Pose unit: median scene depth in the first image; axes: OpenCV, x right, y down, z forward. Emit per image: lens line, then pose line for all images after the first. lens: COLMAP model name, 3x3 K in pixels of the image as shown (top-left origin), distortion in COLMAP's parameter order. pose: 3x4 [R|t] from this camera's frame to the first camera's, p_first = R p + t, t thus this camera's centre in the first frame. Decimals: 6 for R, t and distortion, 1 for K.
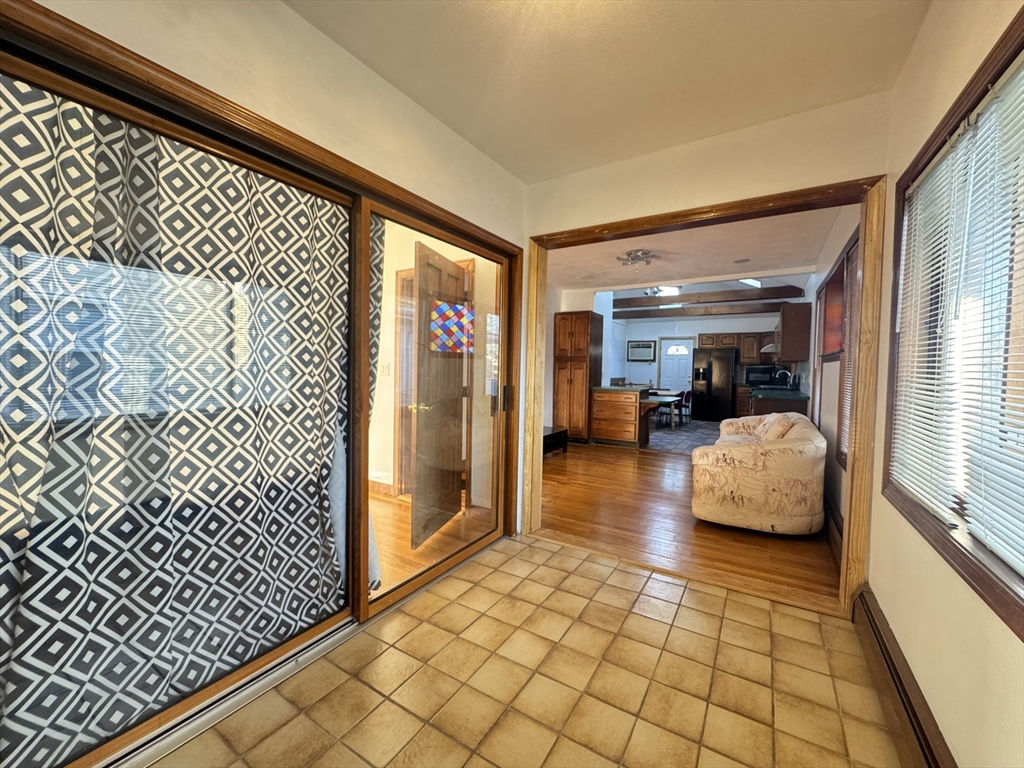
lens RADIAL K [[408.0, 0, 512.5], [0, 408.0, 381.2], [0, 0, 1]] dist [-0.006894, 0.000329]
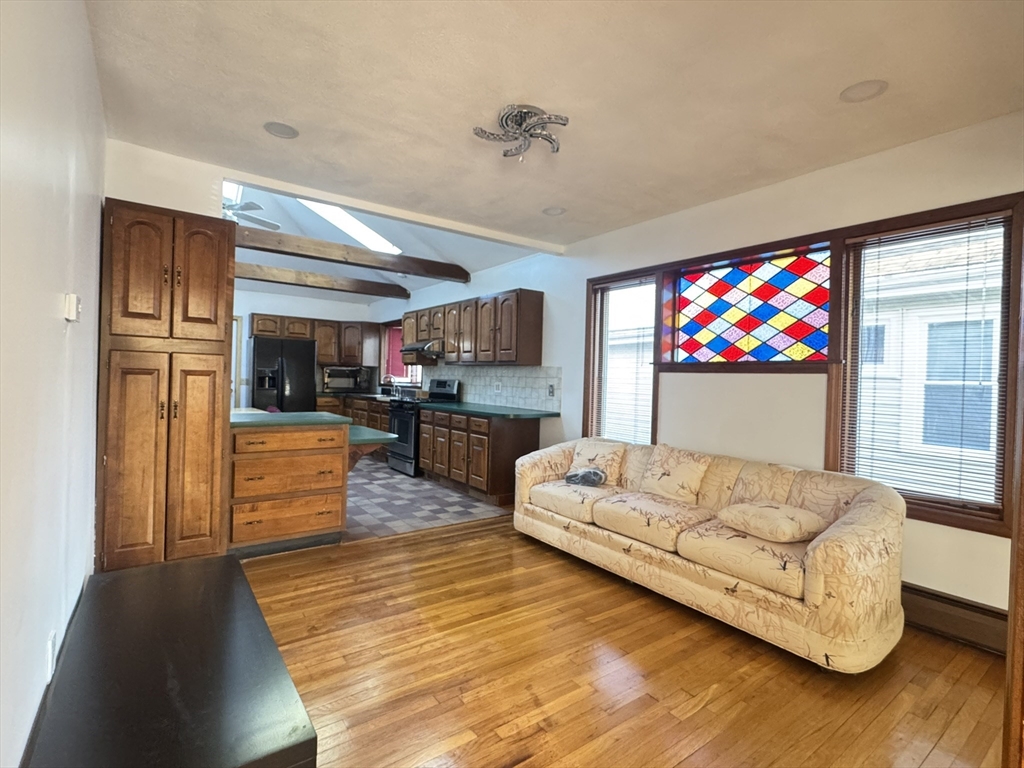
lens RADIAL K [[493.6, 0, 512.2], [0, 493.6, 382.8], [0, 0, 1]] dist [-0.002717, -0.000431]
pose [[0.369918, -0.014683, 0.928948, -0.139684], [0.010364, 0.999878, 0.011677, -0.024046], [-0.929006, 0.005308, 0.370025, 0.566308]]
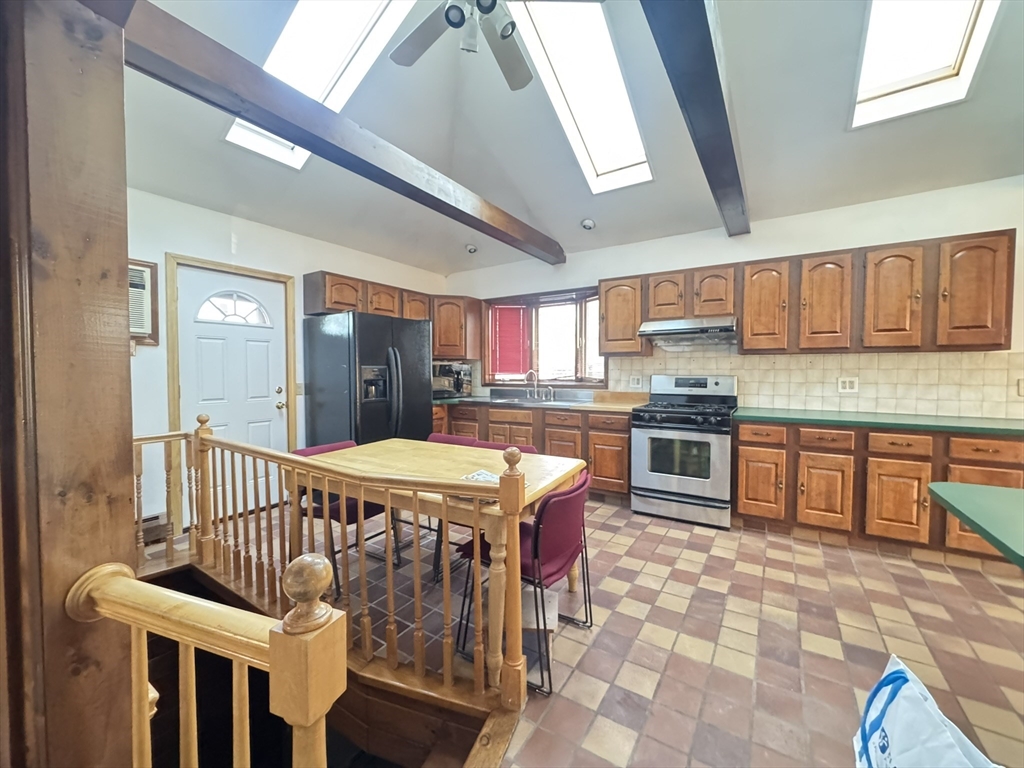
lens RADIAL K [[408.0, 0, 512.6], [0, 408.0, 381.7], [0, 0, 1]] dist [-0.006894, 0.000329]
pose [[0.017526, -0.047866, 0.998700, 0.153593], [0.035040, 0.998269, 0.047230, -0.047164], [-0.999232, 0.034167, 0.019173, 1.298513]]
